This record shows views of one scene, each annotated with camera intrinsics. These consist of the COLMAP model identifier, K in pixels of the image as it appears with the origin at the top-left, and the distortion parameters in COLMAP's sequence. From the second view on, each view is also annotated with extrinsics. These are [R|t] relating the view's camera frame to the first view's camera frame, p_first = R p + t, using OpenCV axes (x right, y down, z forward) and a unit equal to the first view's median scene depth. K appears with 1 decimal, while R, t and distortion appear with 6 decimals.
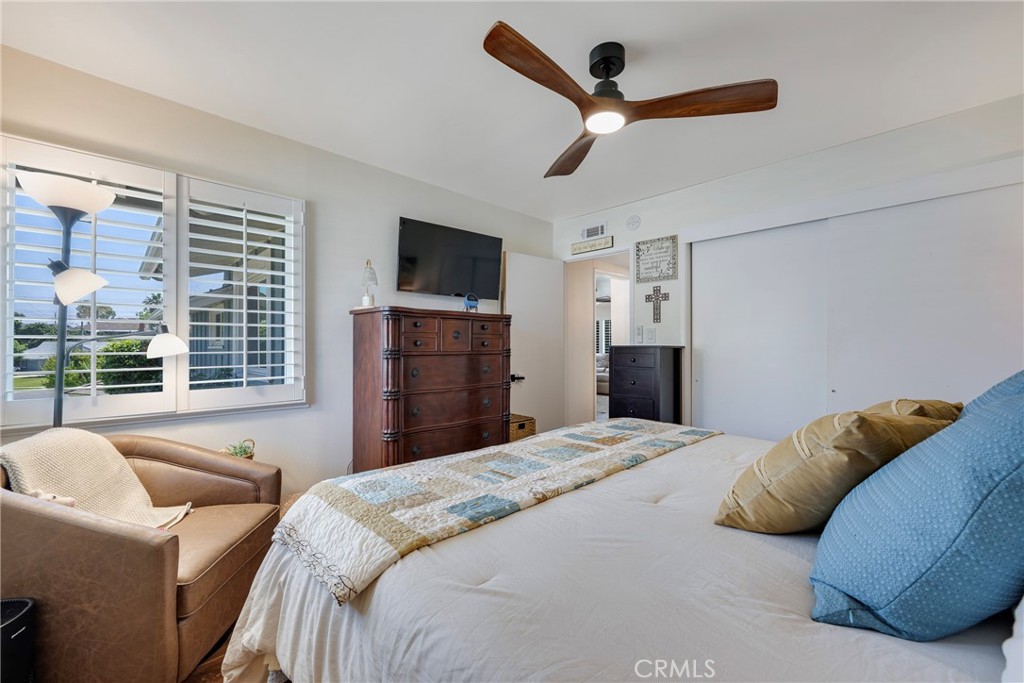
lens RADIAL K [[407.8, 0, 507.7], [0, 407.8, 343.7], [0, 0, 1]] dist [-0.000992, -0.000083]
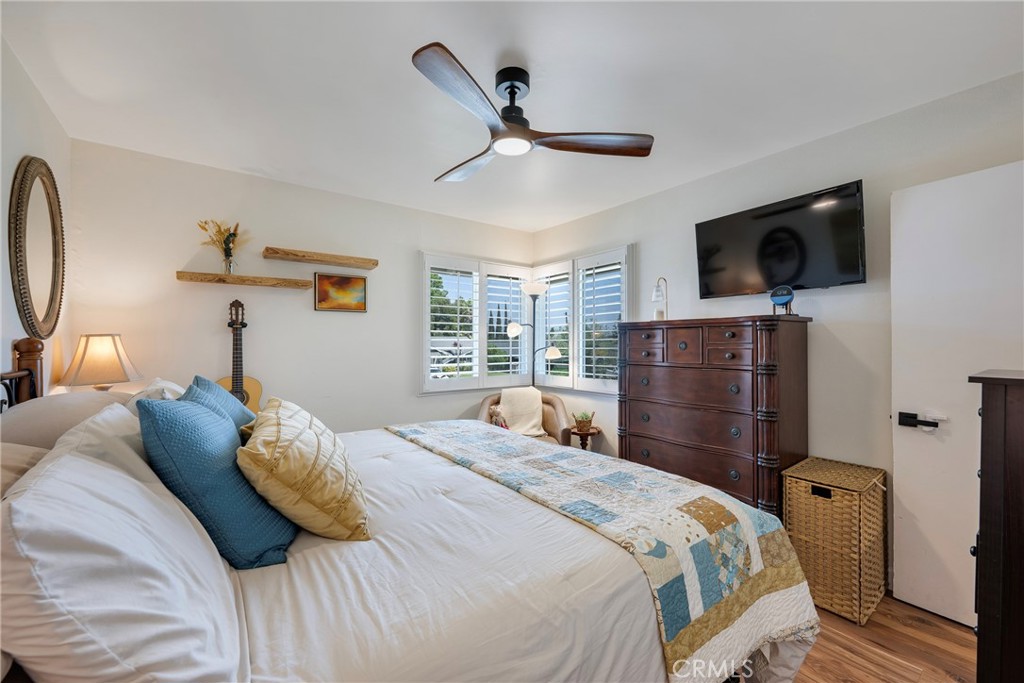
lens RADIAL K [[412.0, 0, 511.9], [0, 412.0, 347.6], [0, 0, 1]] dist [-0.004350, -0.000405]
pose [[-0.115761, 0.010612, -0.993220, 0.716666], [0.008350, 0.999918, 0.009711, -0.025408], [0.993242, -0.007169, -0.115840, 0.625833]]
